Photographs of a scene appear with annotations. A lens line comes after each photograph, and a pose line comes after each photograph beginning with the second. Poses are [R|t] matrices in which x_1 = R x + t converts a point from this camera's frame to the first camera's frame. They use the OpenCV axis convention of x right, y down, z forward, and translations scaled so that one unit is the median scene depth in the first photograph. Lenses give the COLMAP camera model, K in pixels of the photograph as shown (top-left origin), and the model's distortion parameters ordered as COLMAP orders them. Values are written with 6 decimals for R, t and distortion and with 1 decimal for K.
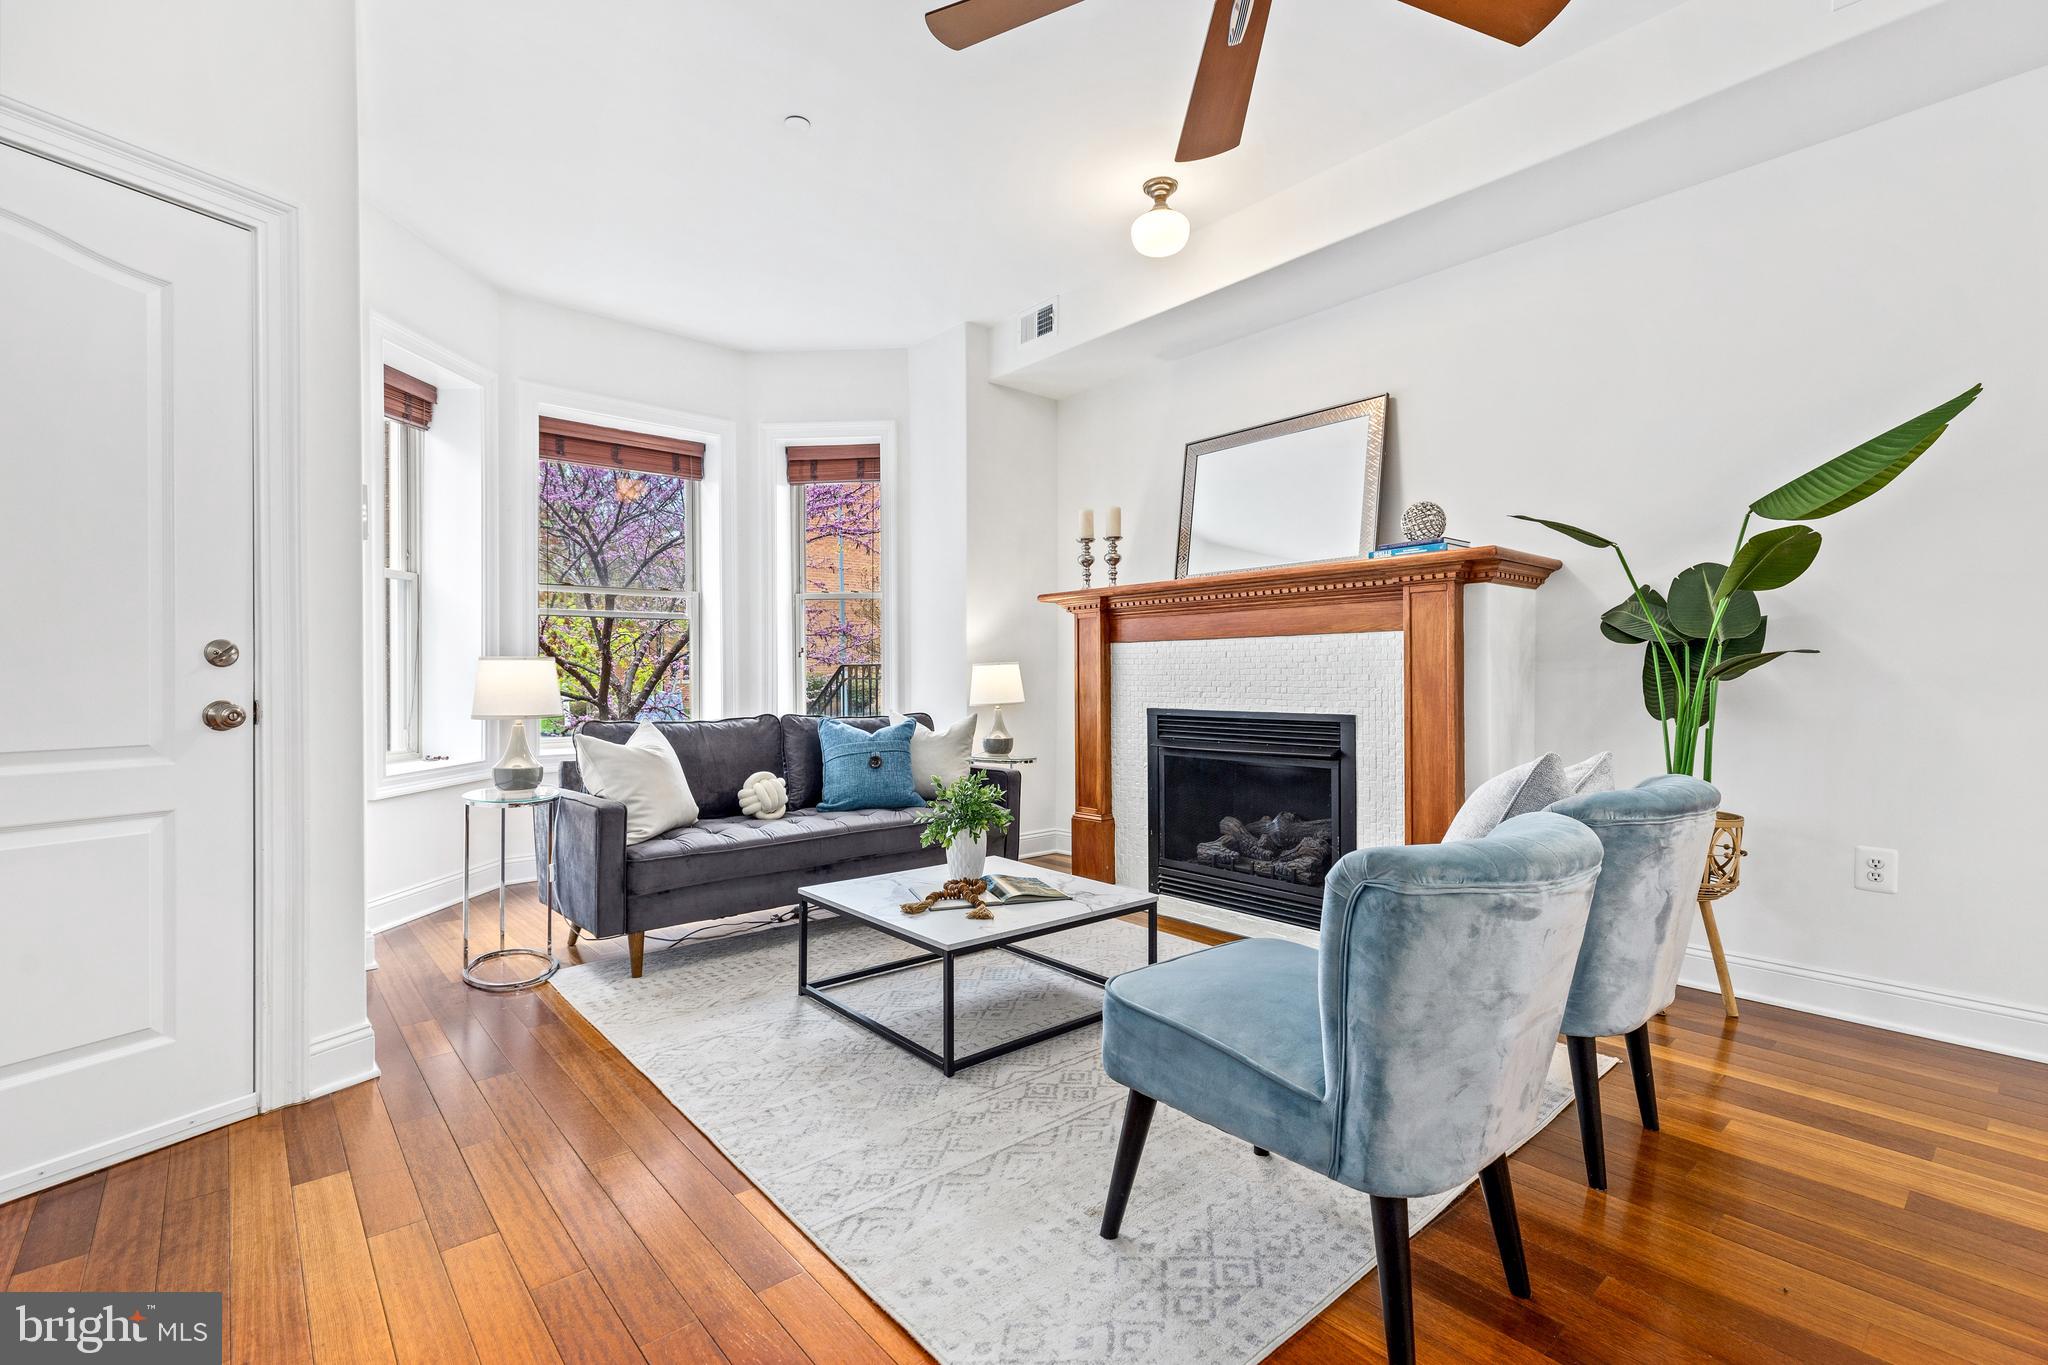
lens RADIAL K [[919.2, 0, 1016.8], [0, 919.2, 677.2], [0, 0, 1]] dist [0.001412, 0.000277]
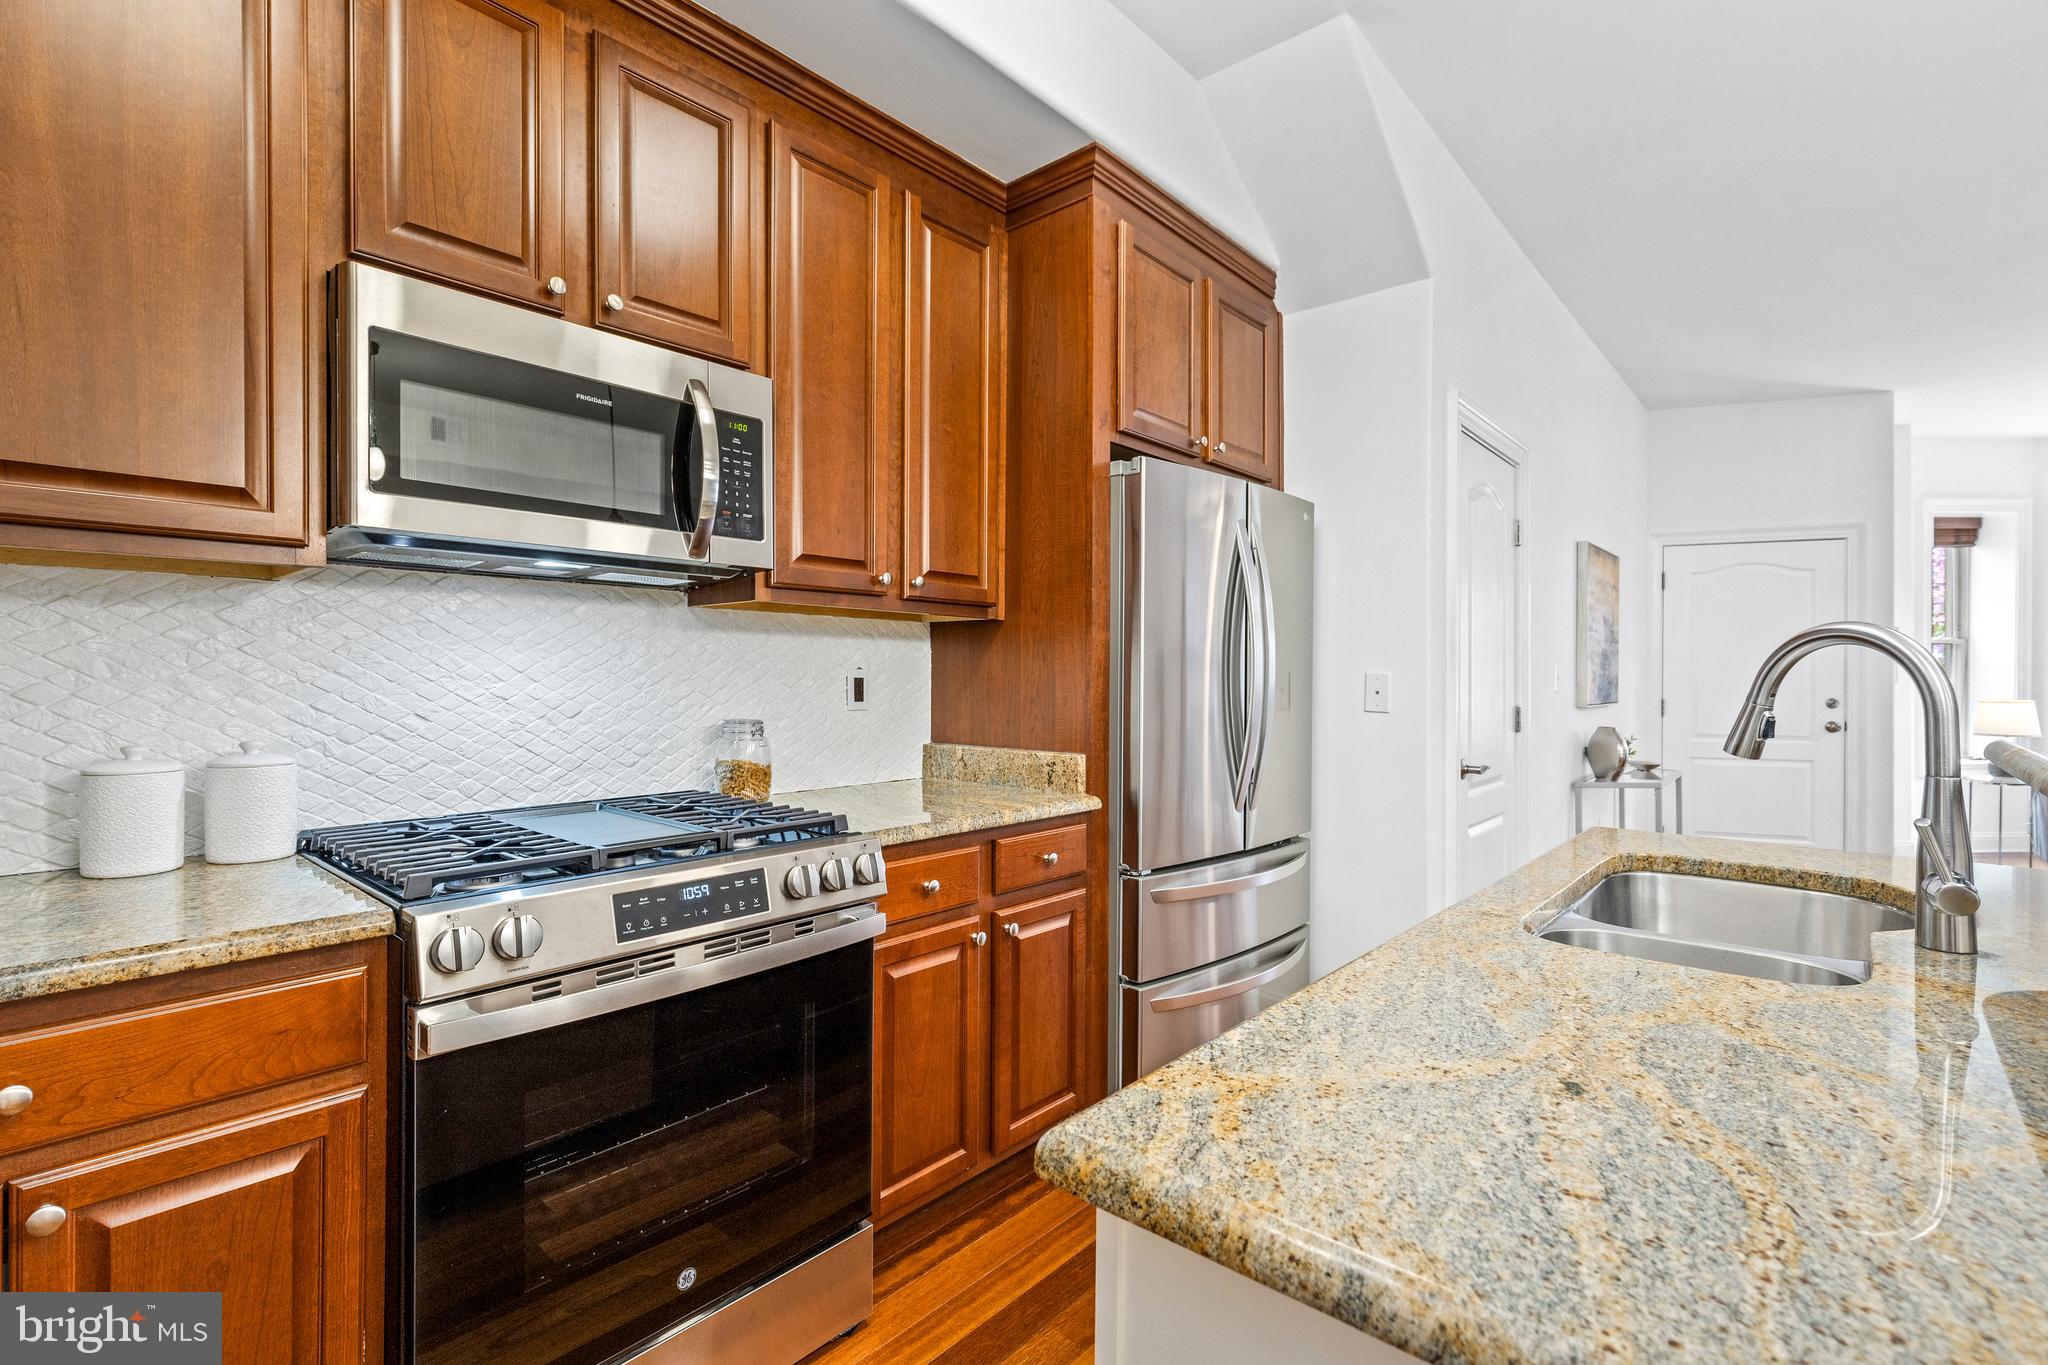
lens RADIAL K [[947.8, 0, 1017.8], [0, 947.8, 679.5], [0, 0, 1]] dist [0.001717, 0.000304]
pose [[0.131939, 0.006652, -0.991235, 0.845946], [-0.003131, 0.999975, 0.006294, -0.057789], [0.991253, 0.002273, 0.131957, -0.928758]]
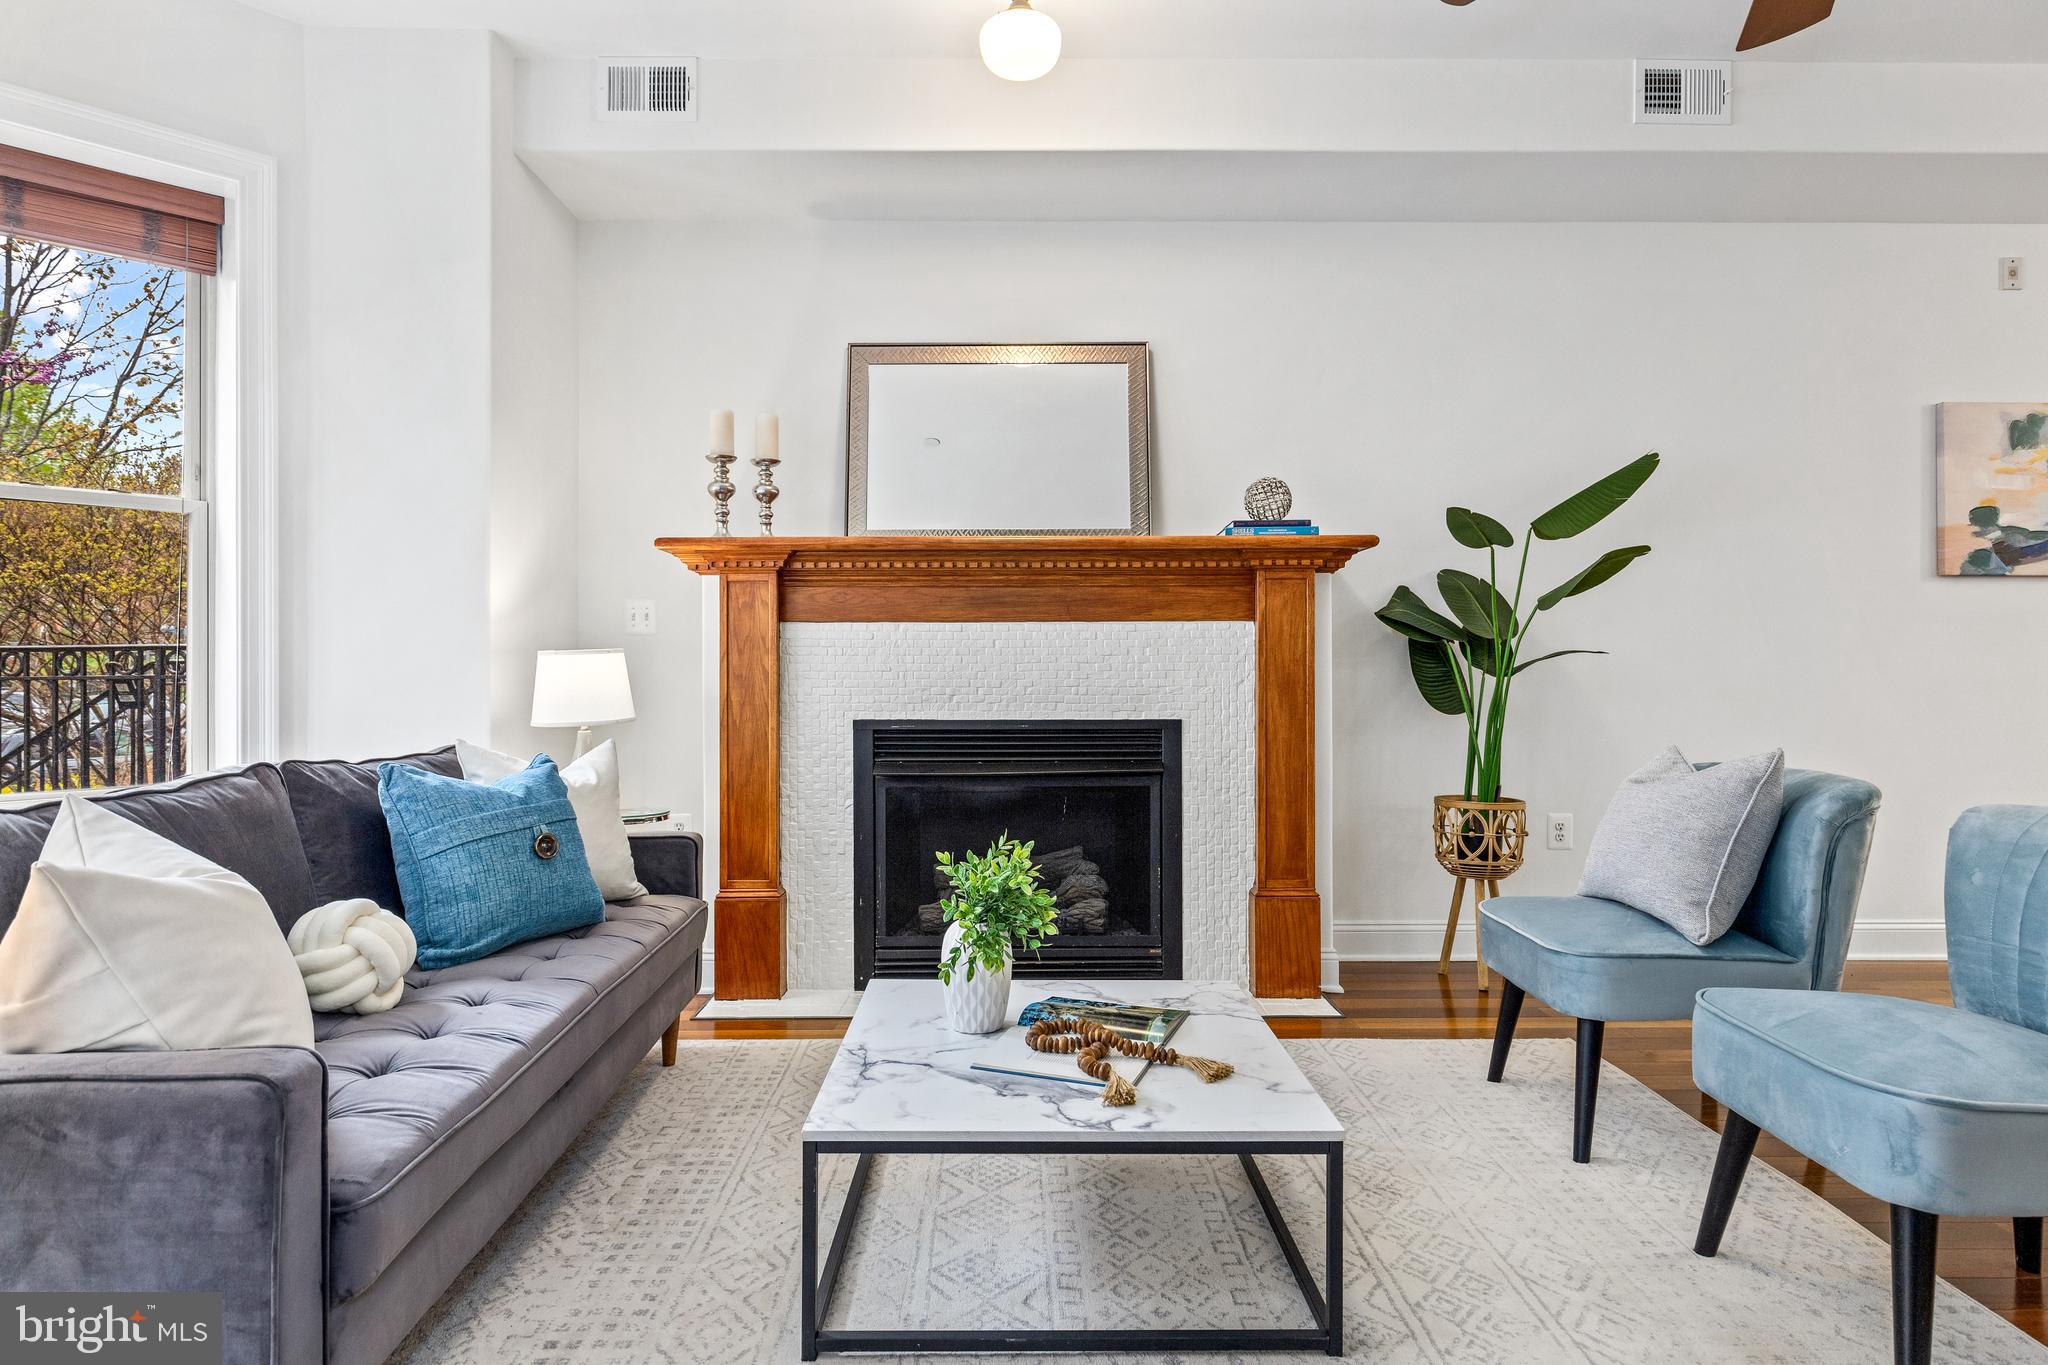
lens RADIAL K [[1100.0, 0, 1025.0], [0, 1100.0, 668.4], [0, 0, 1]] dist [-0.003084, -0.000338]
pose [[0.643569, 0.003927, 0.765378, -0.457409], [-0.000047, 0.999987, -0.005092, -0.000253], [-0.765388, 0.003241, 0.643561, 0.432984]]
